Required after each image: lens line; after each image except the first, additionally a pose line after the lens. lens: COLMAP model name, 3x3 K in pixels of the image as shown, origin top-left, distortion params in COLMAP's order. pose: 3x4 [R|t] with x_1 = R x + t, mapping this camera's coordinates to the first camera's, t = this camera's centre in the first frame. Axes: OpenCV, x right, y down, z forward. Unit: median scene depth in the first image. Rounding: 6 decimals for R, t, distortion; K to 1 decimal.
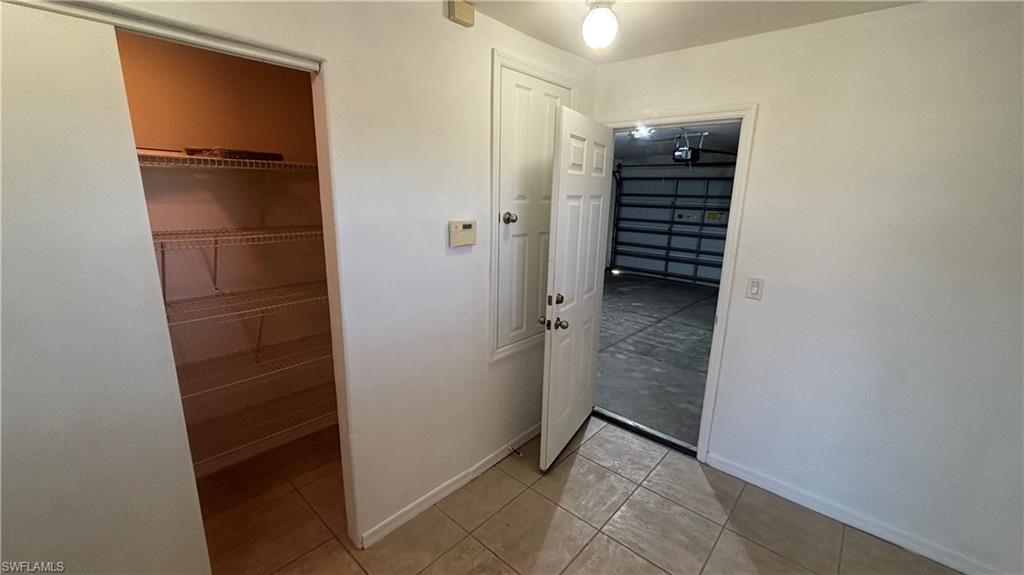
lens RADIAL K [[411.7, 0, 512.0], [0, 411.7, 287.5], [0, 0, 1]] dist [-0.003065, -0.000254]
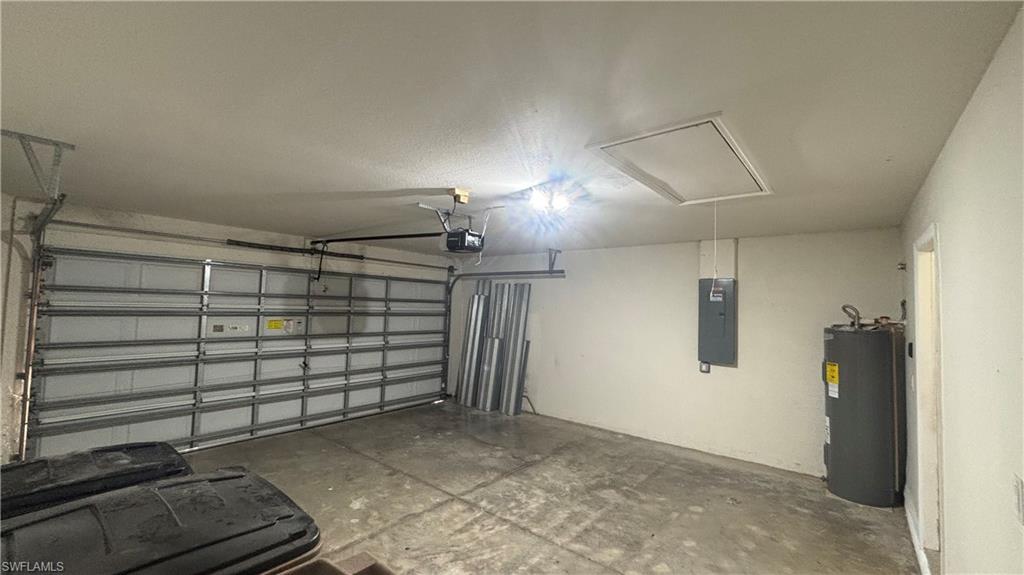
lens RADIAL K [[411.7, 0, 512.0], [0, 411.7, 287.5], [0, 0, 1]] dist [-0.003065, -0.000254]
pose [[-0.044051, 0.018095, 0.998865, -0.352613], [0.195618, 0.980638, -0.009137, -0.288938], [-0.979690, 0.194994, -0.046738, 1.239810]]
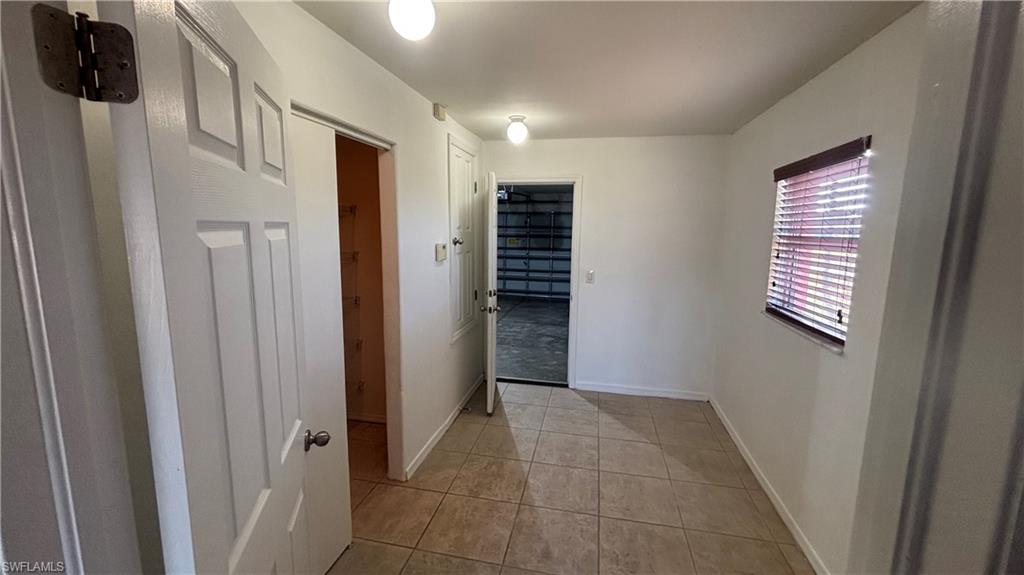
lens RADIAL K [[403.8, 0, 507.8], [0, 403.8, 288.0], [0, 0, 1]] dist [-0.000094, -0.000038]
pose [[0.870263, -0.084436, 0.485296, -0.299792], [0.118342, 0.992183, -0.039590, 0.040296], [-0.478160, 0.091885, 0.873453, -0.180172]]
